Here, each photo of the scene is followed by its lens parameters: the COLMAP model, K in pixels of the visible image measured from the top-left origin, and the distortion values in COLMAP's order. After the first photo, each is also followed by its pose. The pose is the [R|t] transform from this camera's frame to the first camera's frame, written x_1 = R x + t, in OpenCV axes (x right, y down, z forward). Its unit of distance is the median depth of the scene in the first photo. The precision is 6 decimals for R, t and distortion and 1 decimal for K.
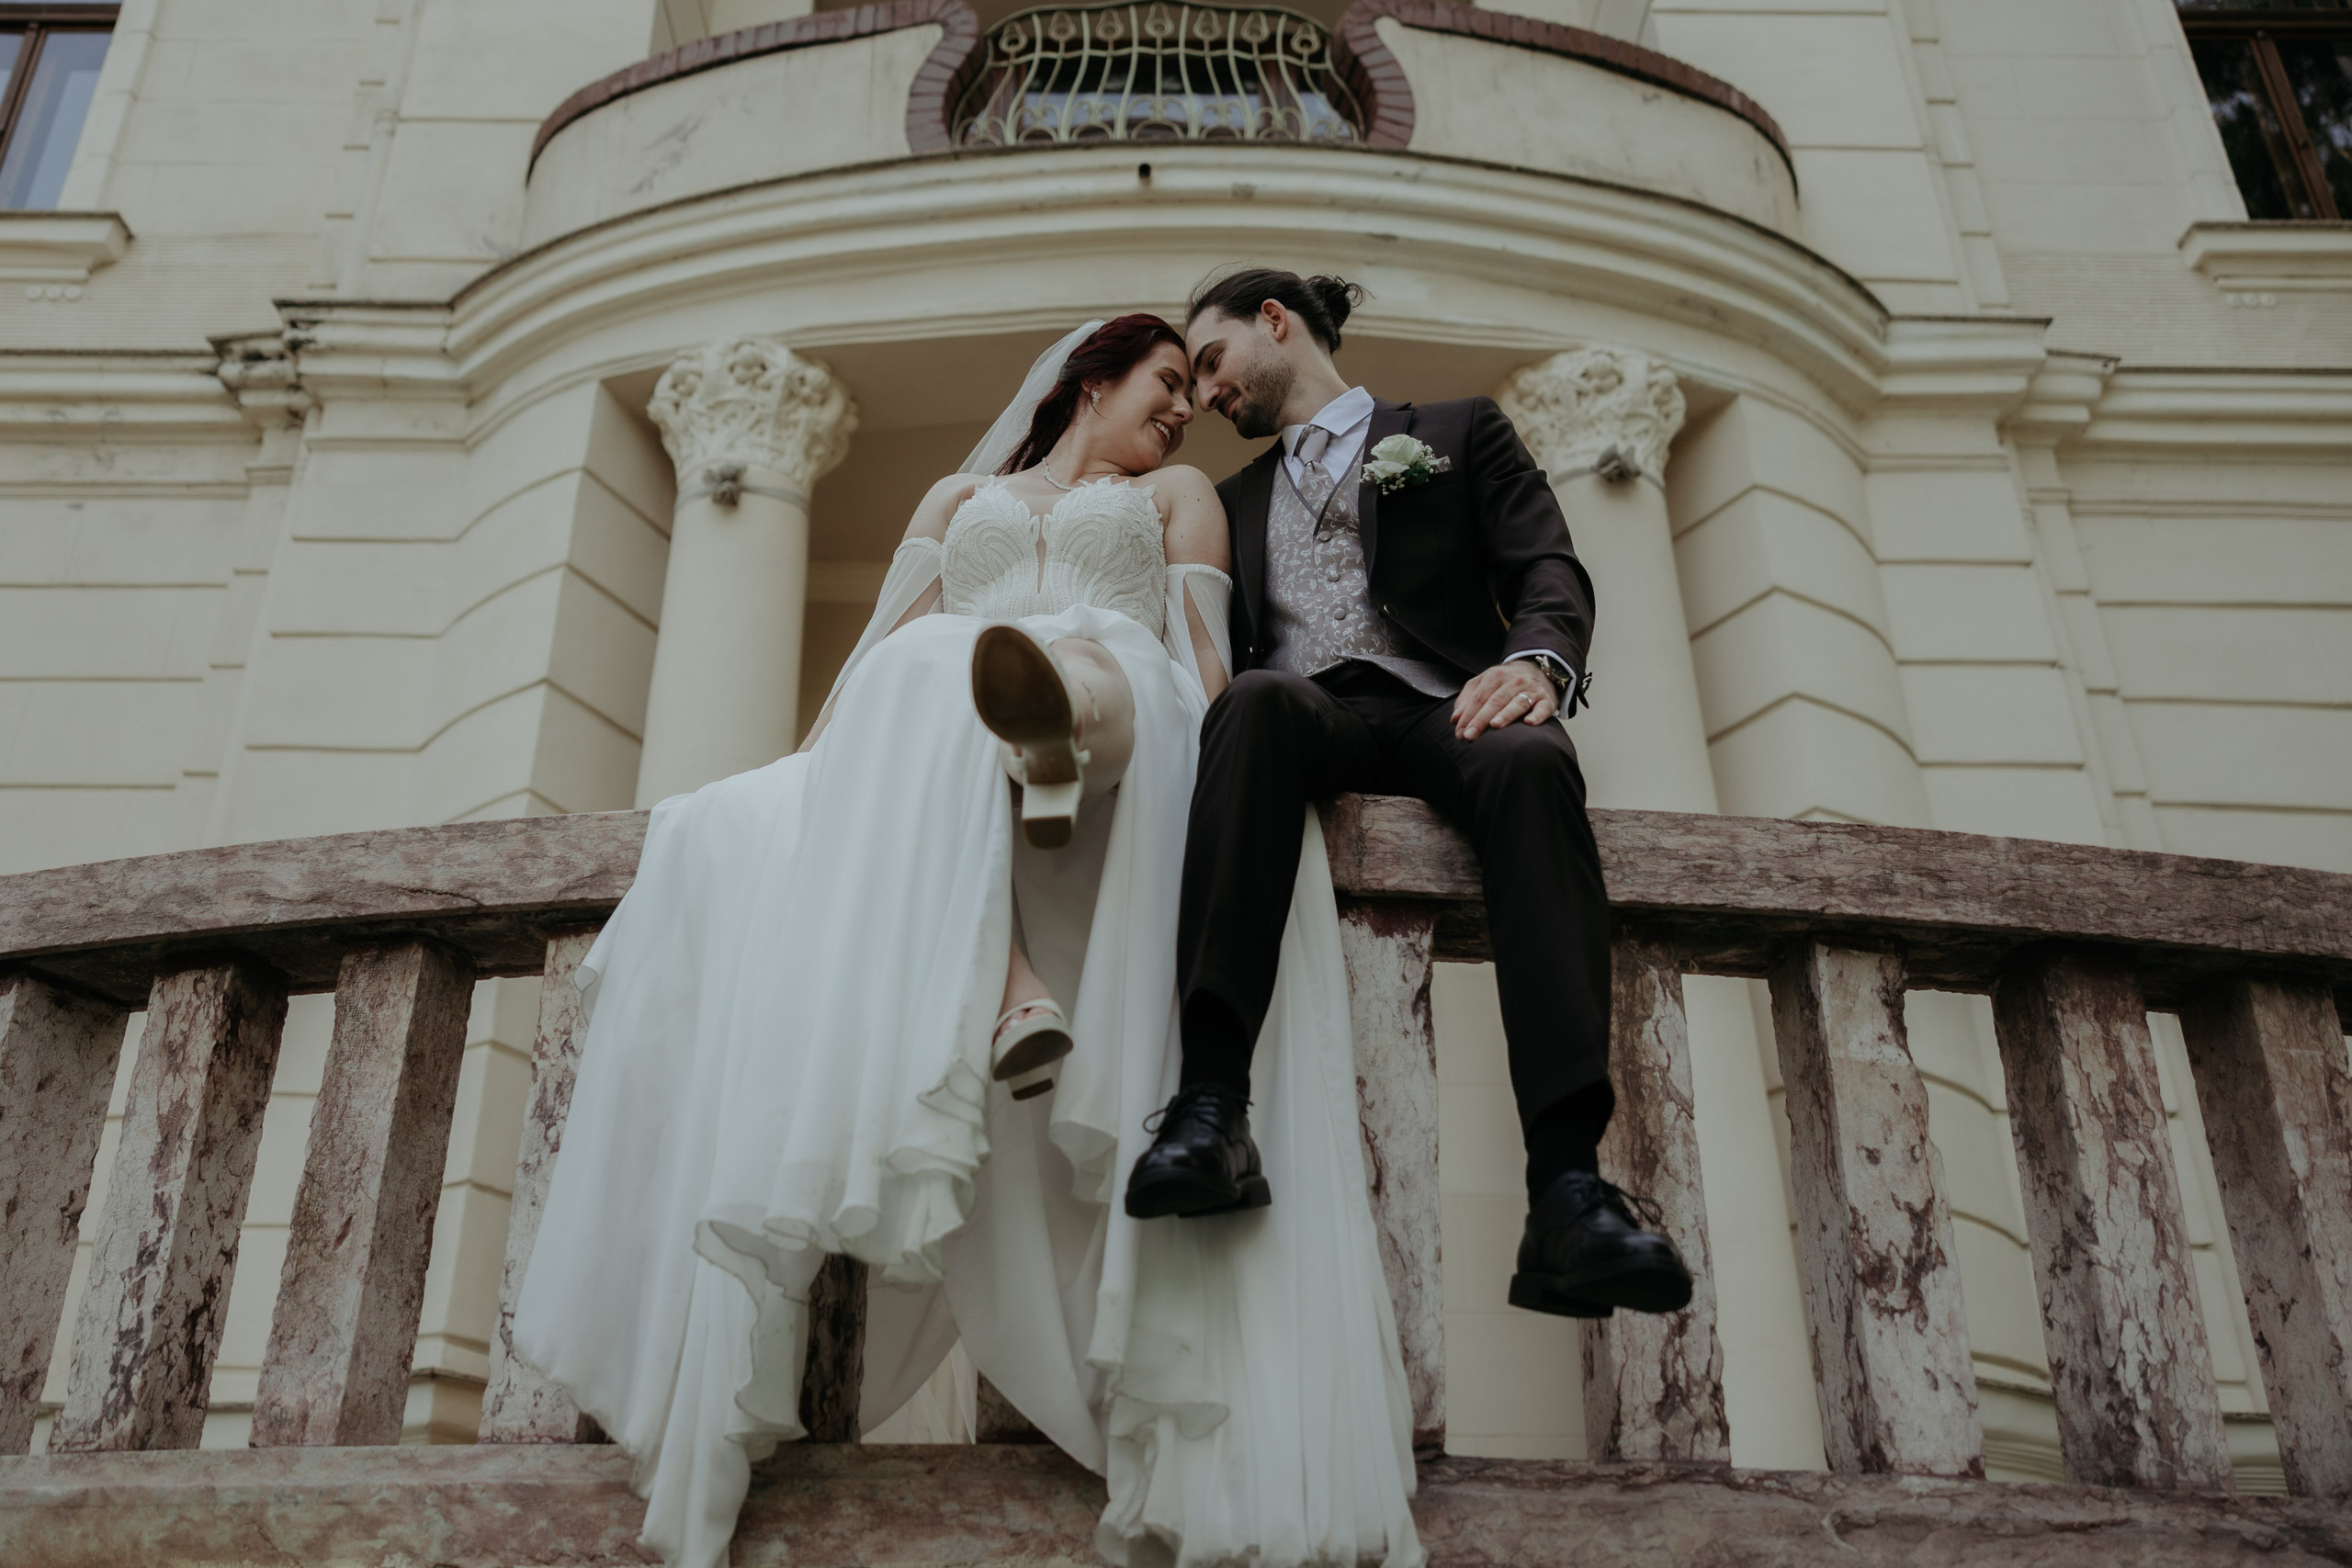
lens RADIAL K [[2016.3, 0, 1076.6], [0, 2016.3, 717.9], [0, 0, 1]] dist [0.009674, -0.008502]
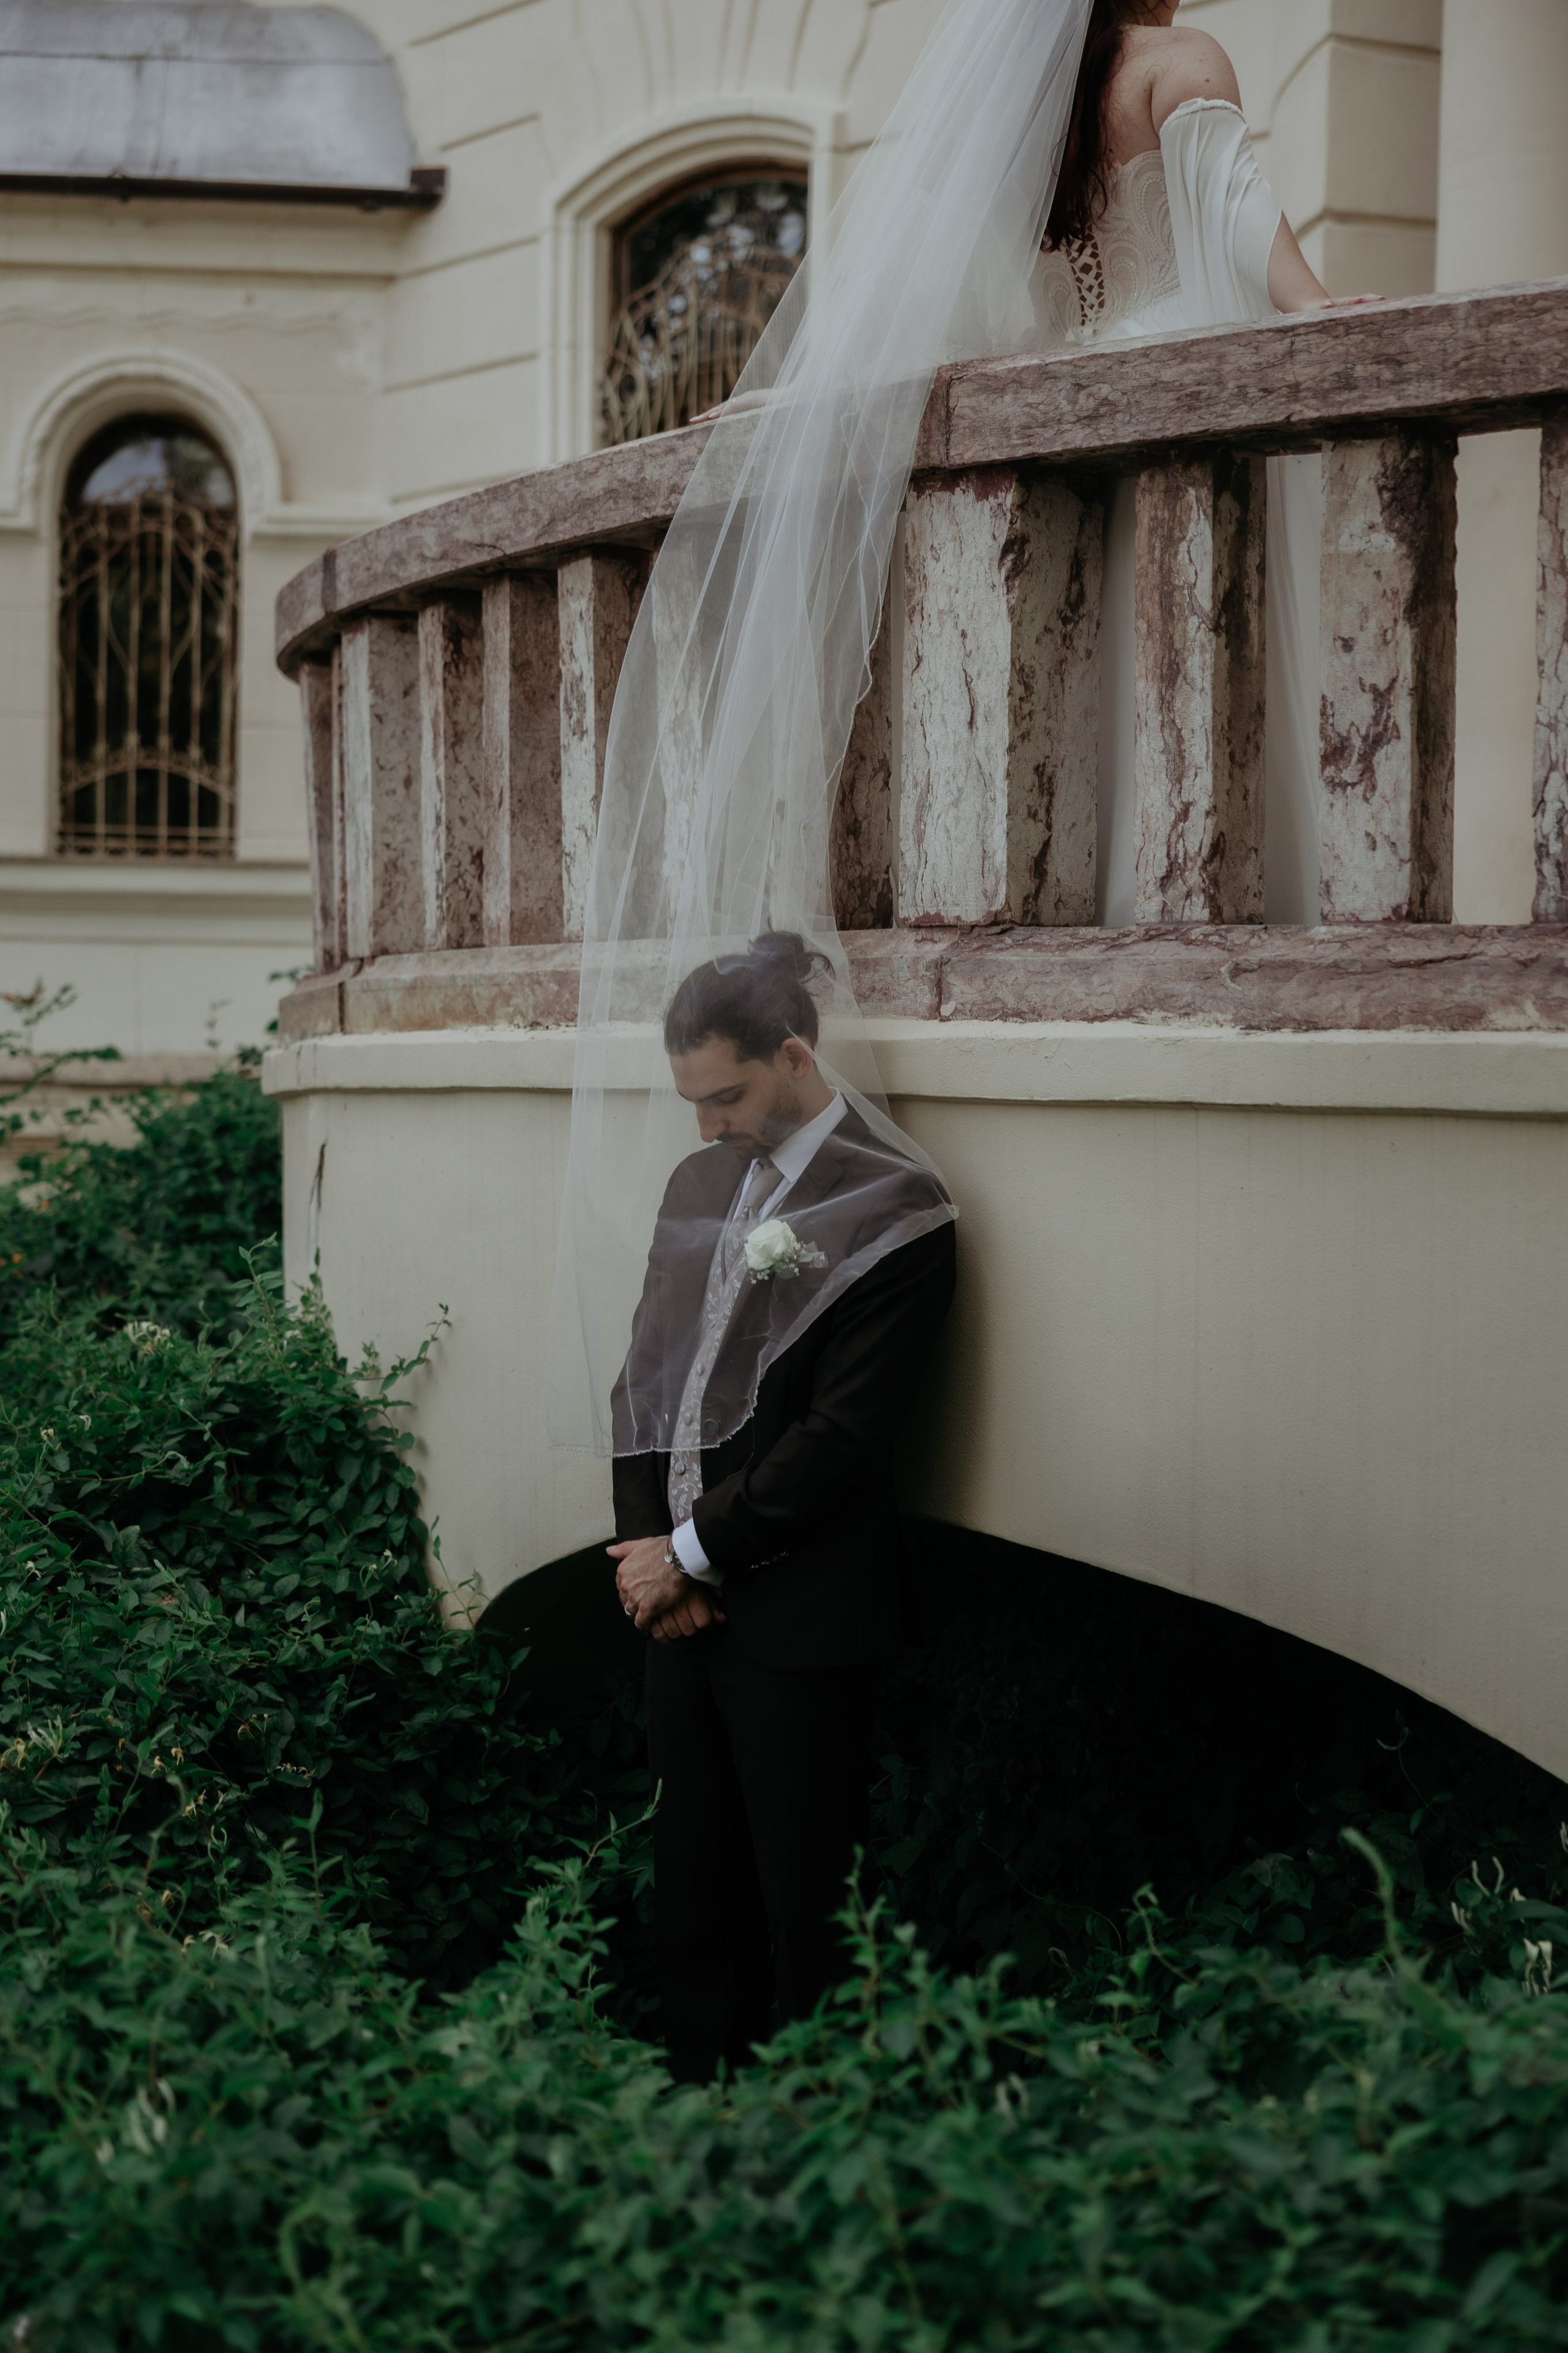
lens RADIAL K [[3348.2, 0, 727.5], [0, 3348.2, 1167.7], [0, 0, 1]] dist [0.001979, 0.000000]
pose [[0.687582, 0.009525, -0.726044, 1.415880], [0.336086, 0.882180, 0.329855, -0.229210], [0.643643, -0.470816, 0.603370, -0.408532]]
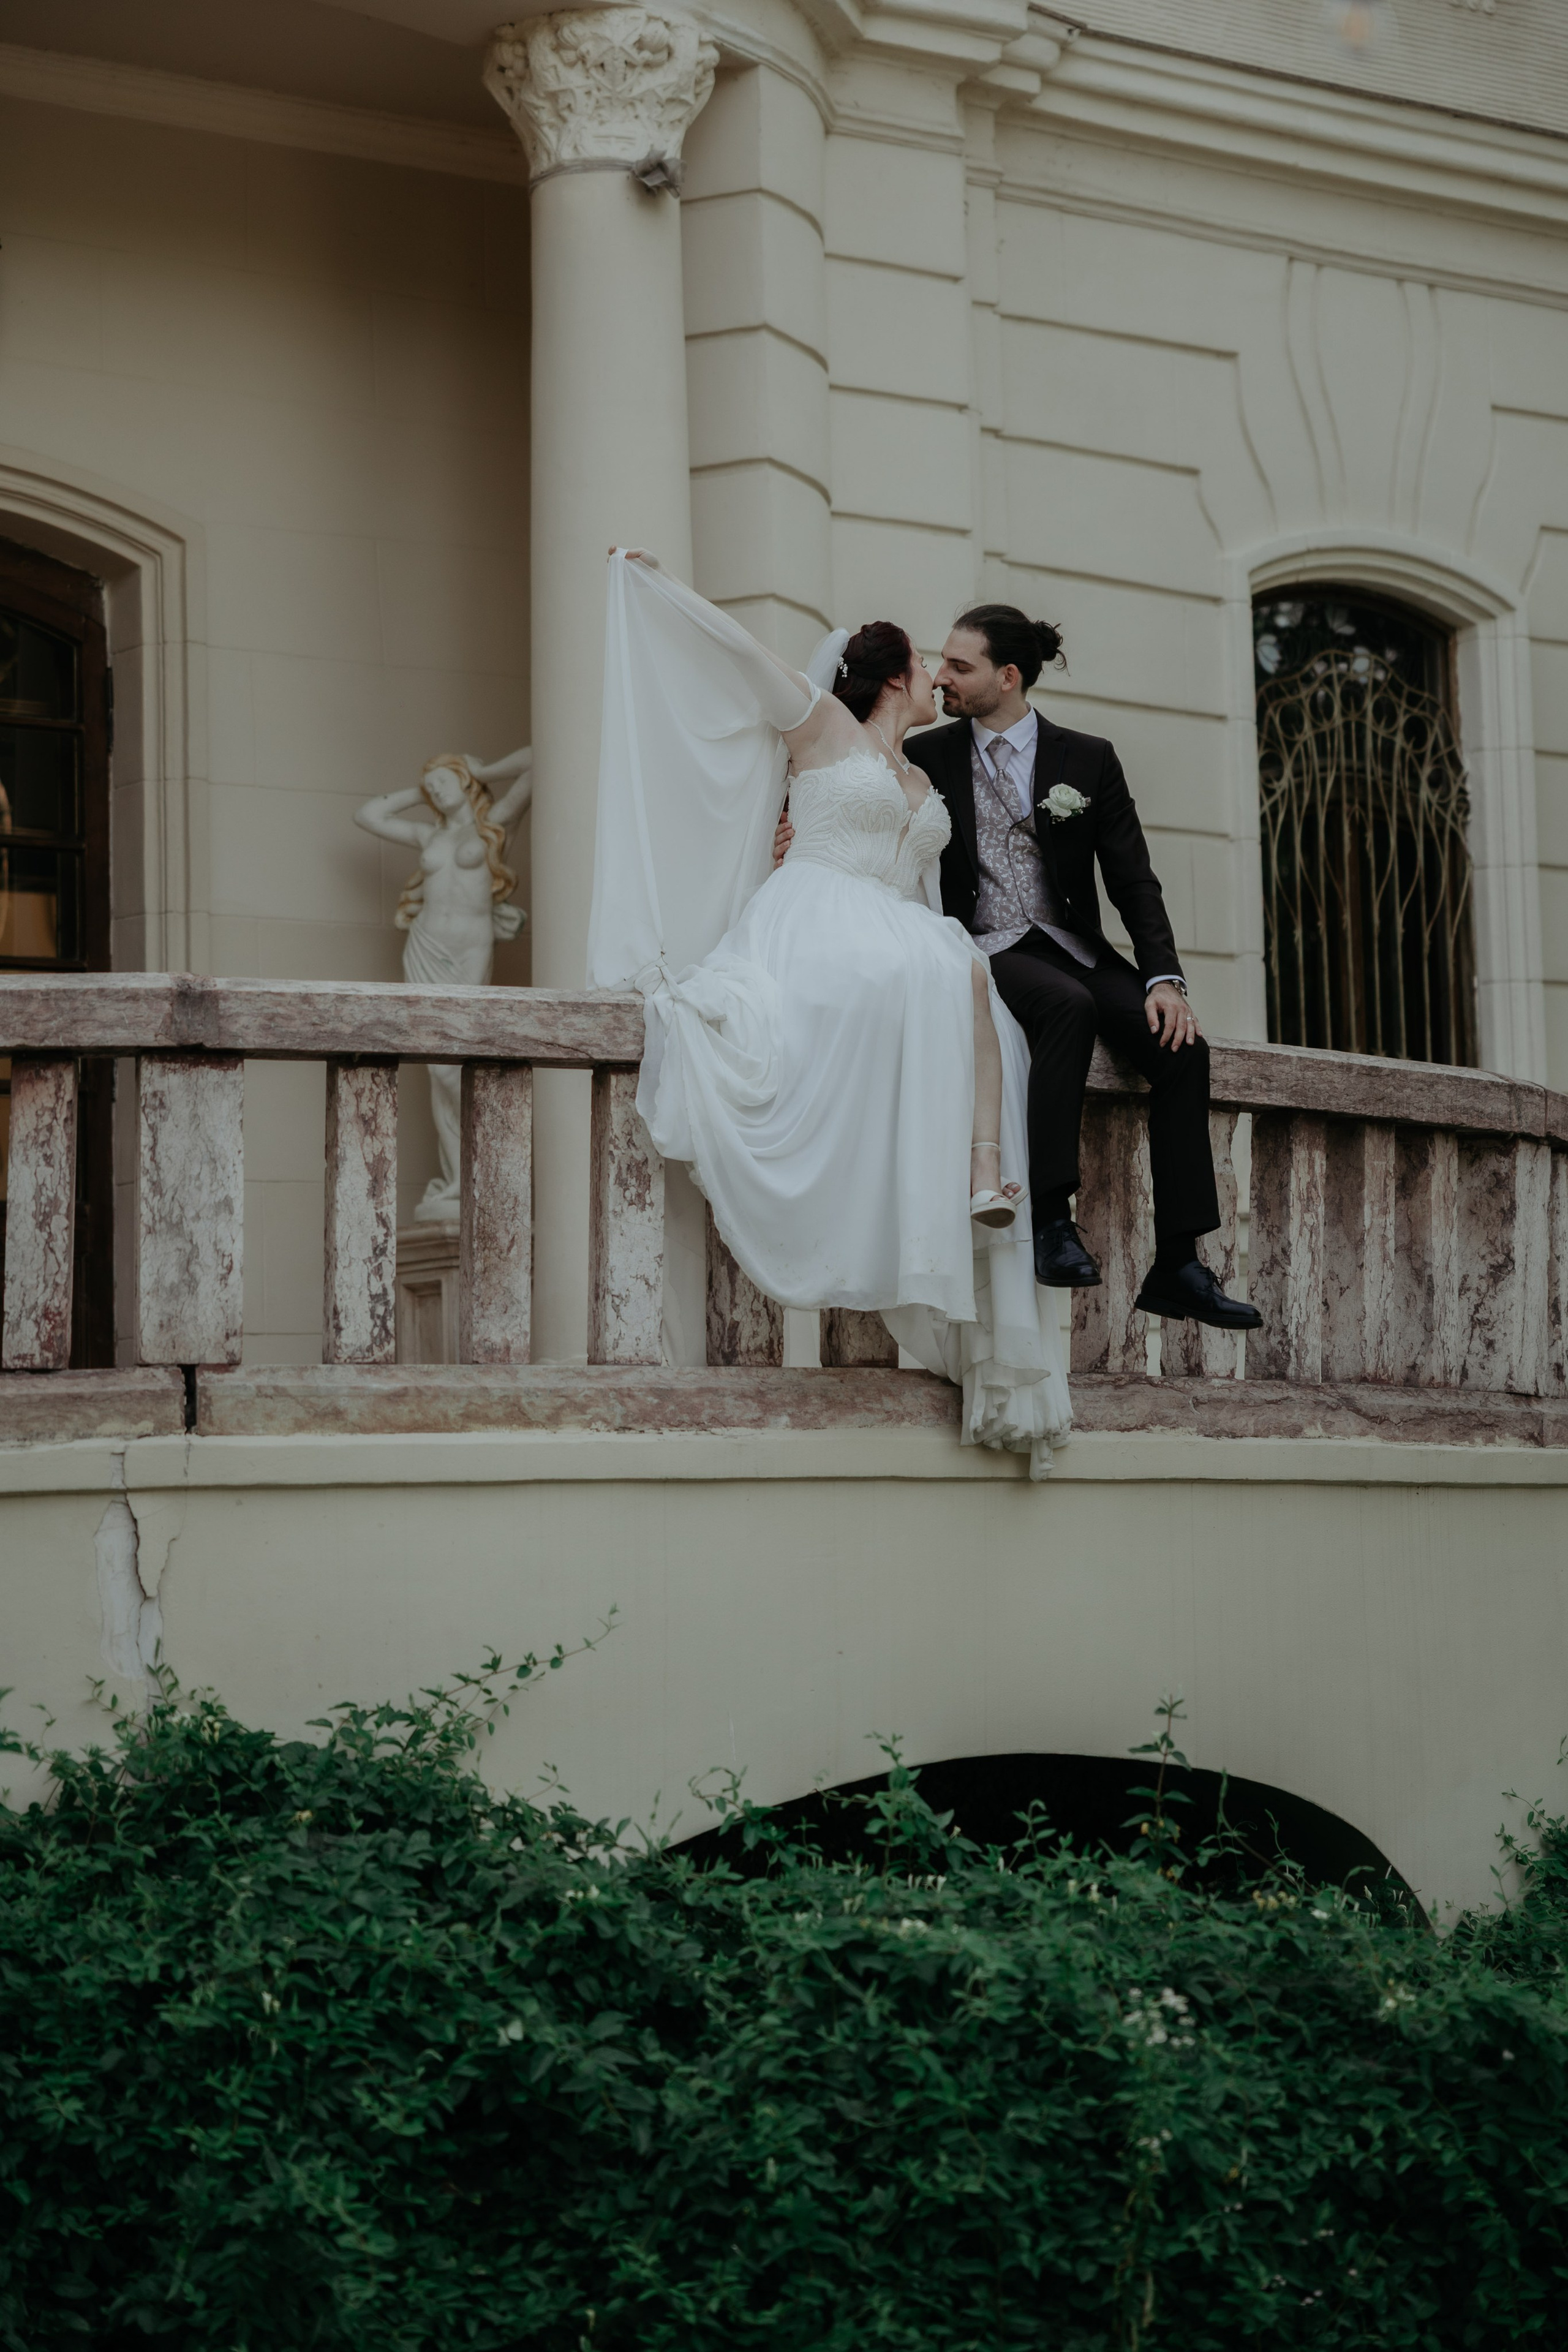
lens RADIAL K [[4569.2, 0, 798.7], [0, 4569.2, 1159.8], [0, 0, 1]] dist [-0.018776, 0.000000]
pose [[0.810546, 0.020492, 0.585316, -2.416677], [-0.250743, 0.915307, 0.315184, -1.083828], [-0.529285, -0.402236, 0.747037, -1.974323]]
